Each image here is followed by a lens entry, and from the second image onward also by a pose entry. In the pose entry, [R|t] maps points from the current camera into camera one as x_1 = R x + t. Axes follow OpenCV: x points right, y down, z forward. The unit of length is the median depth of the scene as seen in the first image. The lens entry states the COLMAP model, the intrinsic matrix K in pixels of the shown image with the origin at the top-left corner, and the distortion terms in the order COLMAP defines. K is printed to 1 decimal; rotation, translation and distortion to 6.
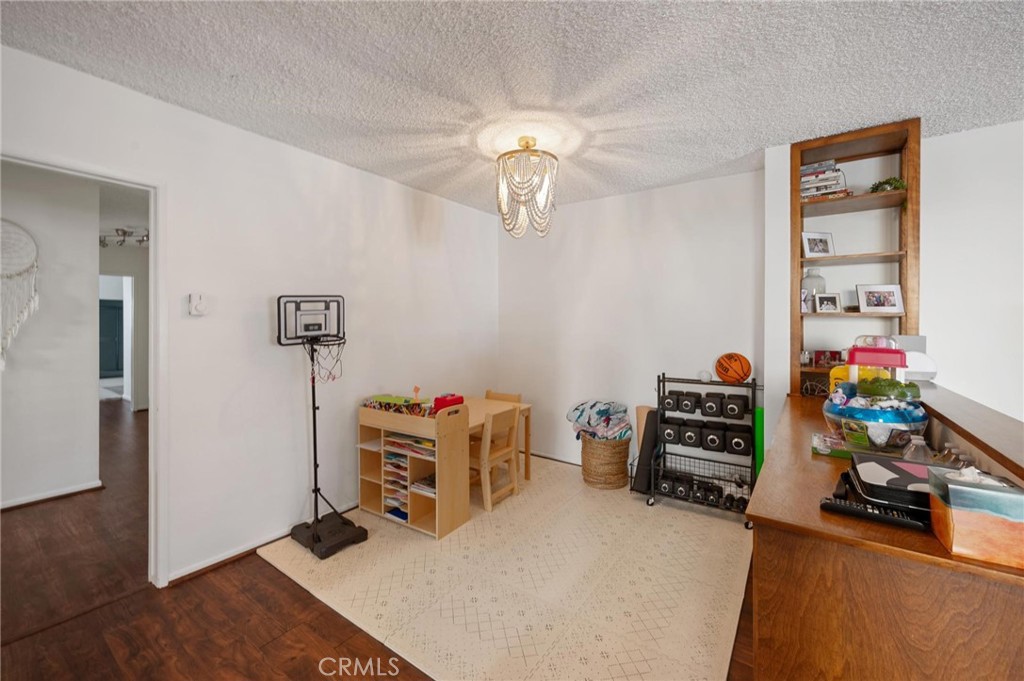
lens RADIAL K [[413.2, 0, 513.3], [0, 413.2, 329.7], [0, 0, 1]] dist [-0.001201, -0.000052]
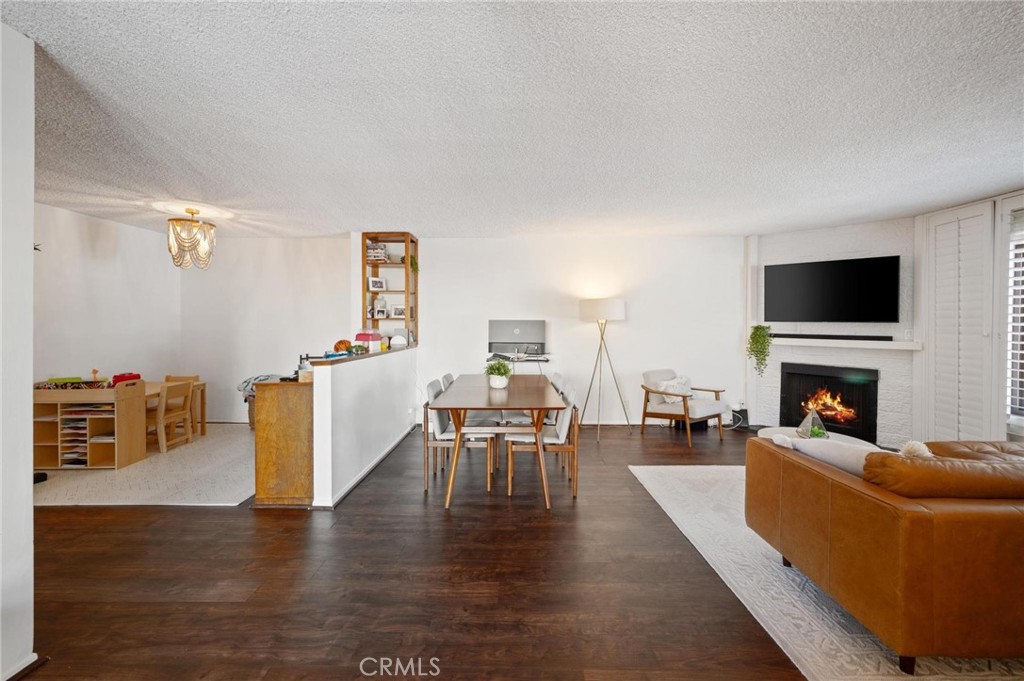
lens RADIAL K [[413.2, 0, 514.9], [0, 413.2, 323.3], [0, 0, 1]] dist [-0.001201, -0.000052]
pose [[0.823285, -0.001784, 0.567625, 0.142690], [0.007860, 0.999935, -0.008258, 0.005491], [-0.567574, 0.011260, 0.823246, -0.960699]]
